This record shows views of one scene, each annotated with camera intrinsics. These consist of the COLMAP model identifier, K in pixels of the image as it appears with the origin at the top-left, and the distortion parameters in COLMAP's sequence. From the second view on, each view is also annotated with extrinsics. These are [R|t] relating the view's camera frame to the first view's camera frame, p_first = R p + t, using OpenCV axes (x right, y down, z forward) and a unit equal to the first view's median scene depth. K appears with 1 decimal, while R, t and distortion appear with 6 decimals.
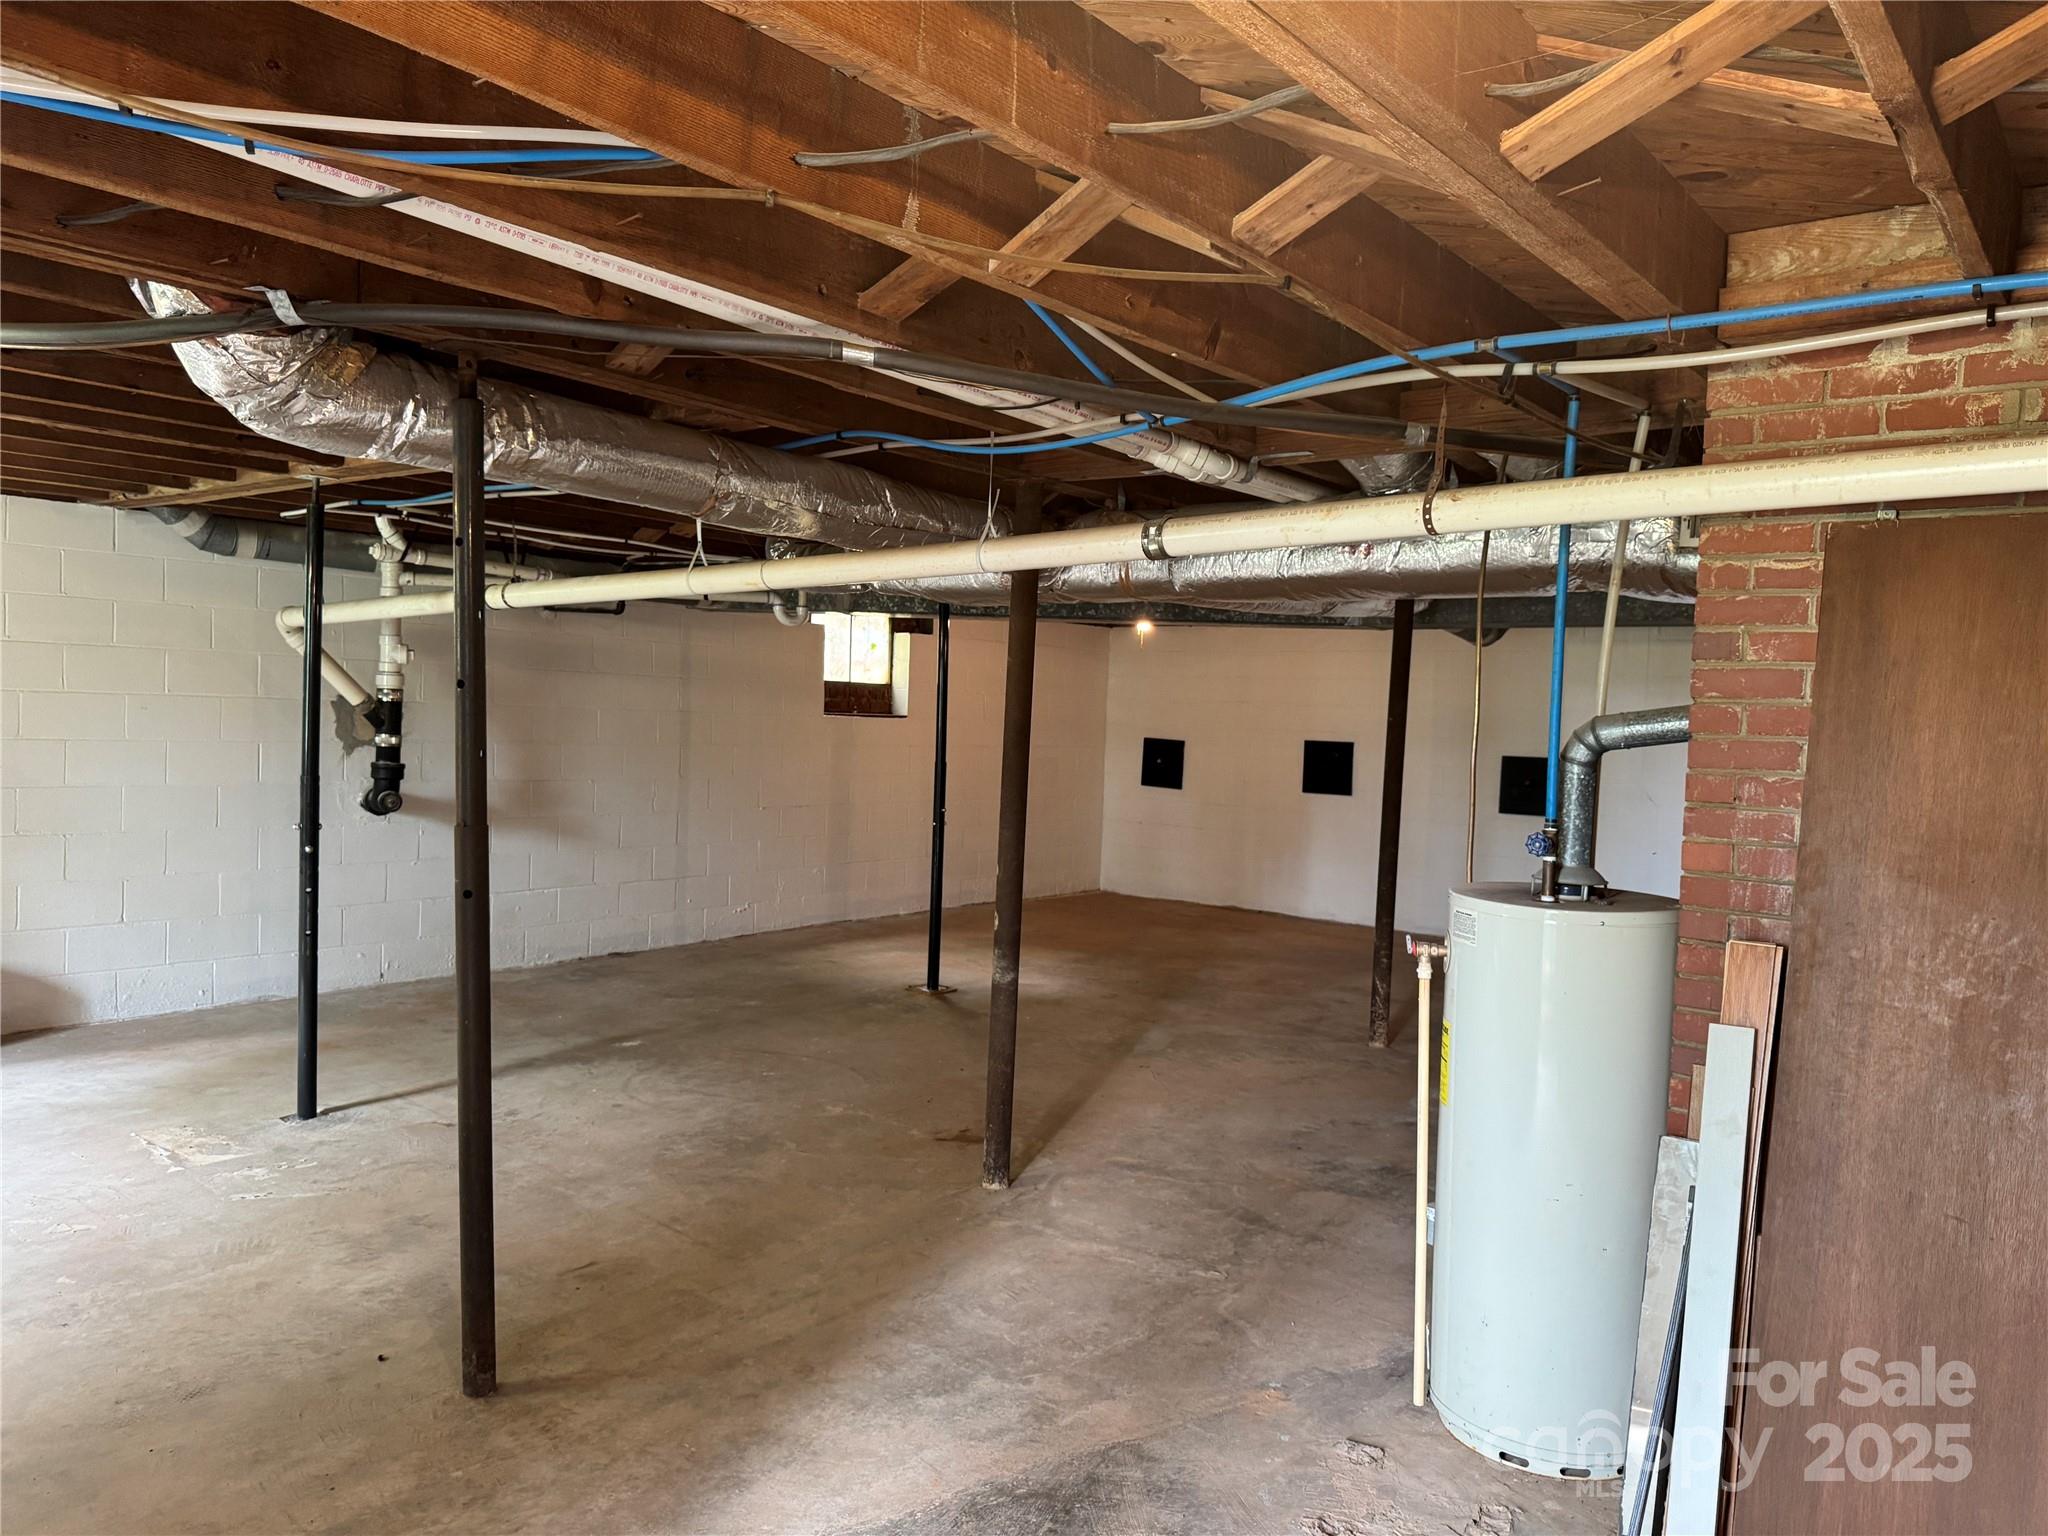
lens RADIAL K [[1448.2, 0, 1021.8], [0, 1448.2, 771.9], [0, 0, 1]] dist [0.030895, -0.016169]
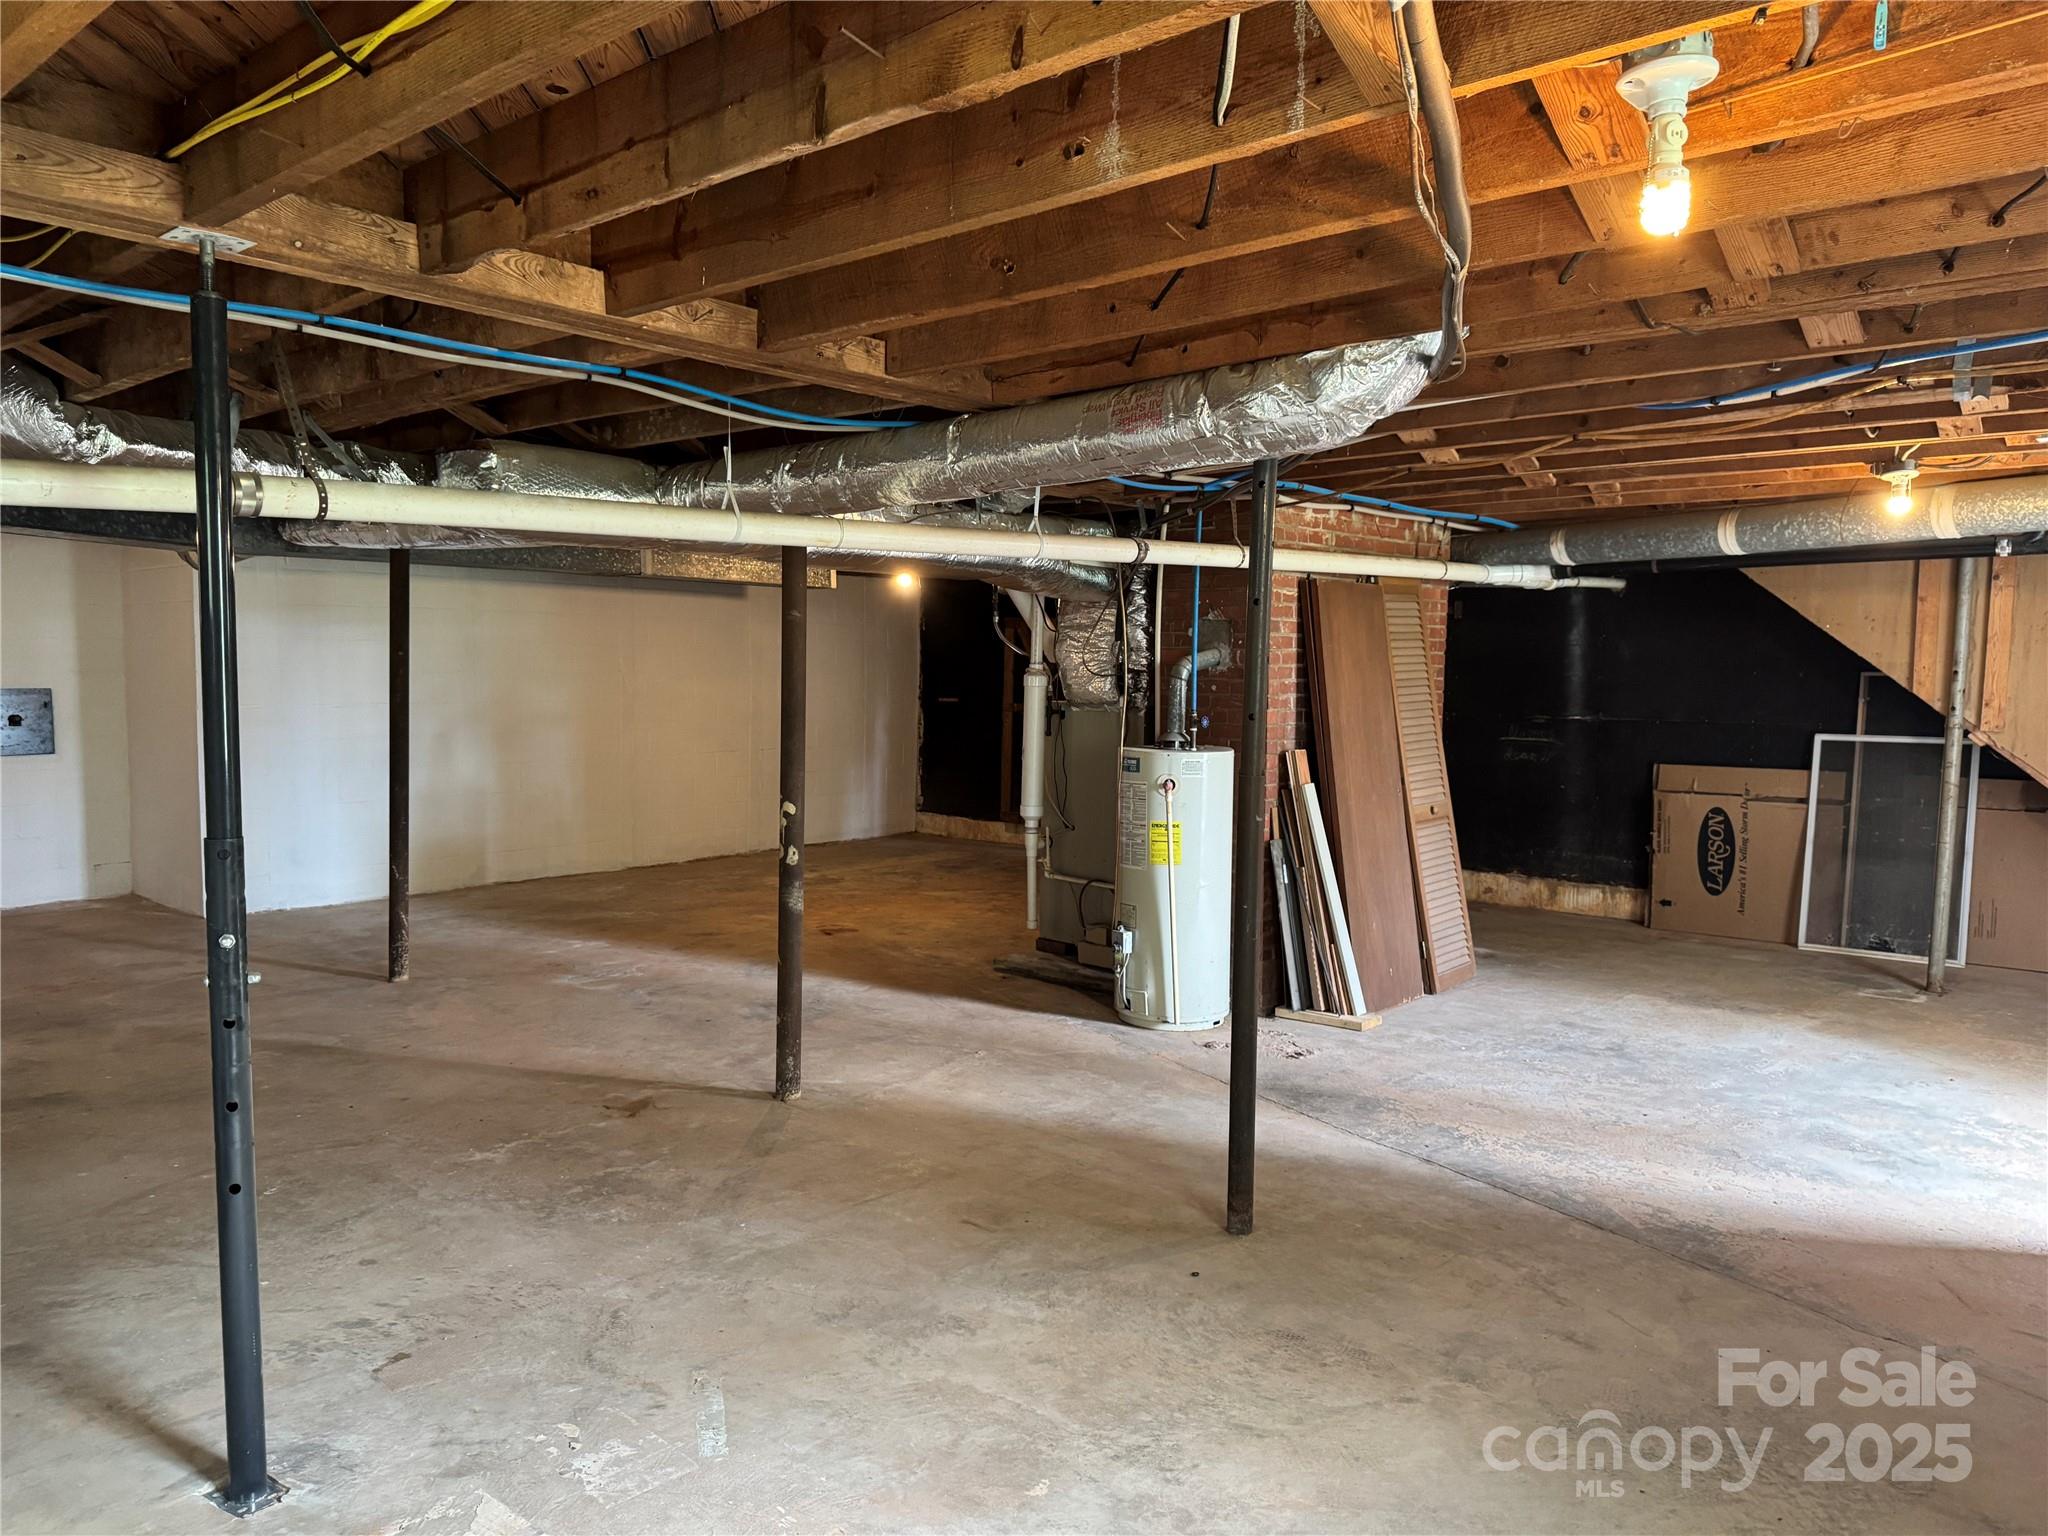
lens RADIAL K [[1448.2, 0, 1023.4], [0, 1448.2, 772.6], [0, 0, 1]] dist [0.030895, -0.016169]
pose [[0.034710, -0.106010, 0.993759, -1.072085], [0.050649, 0.993267, 0.104188, -0.055703], [-0.998113, 0.046716, 0.039846, 0.787471]]
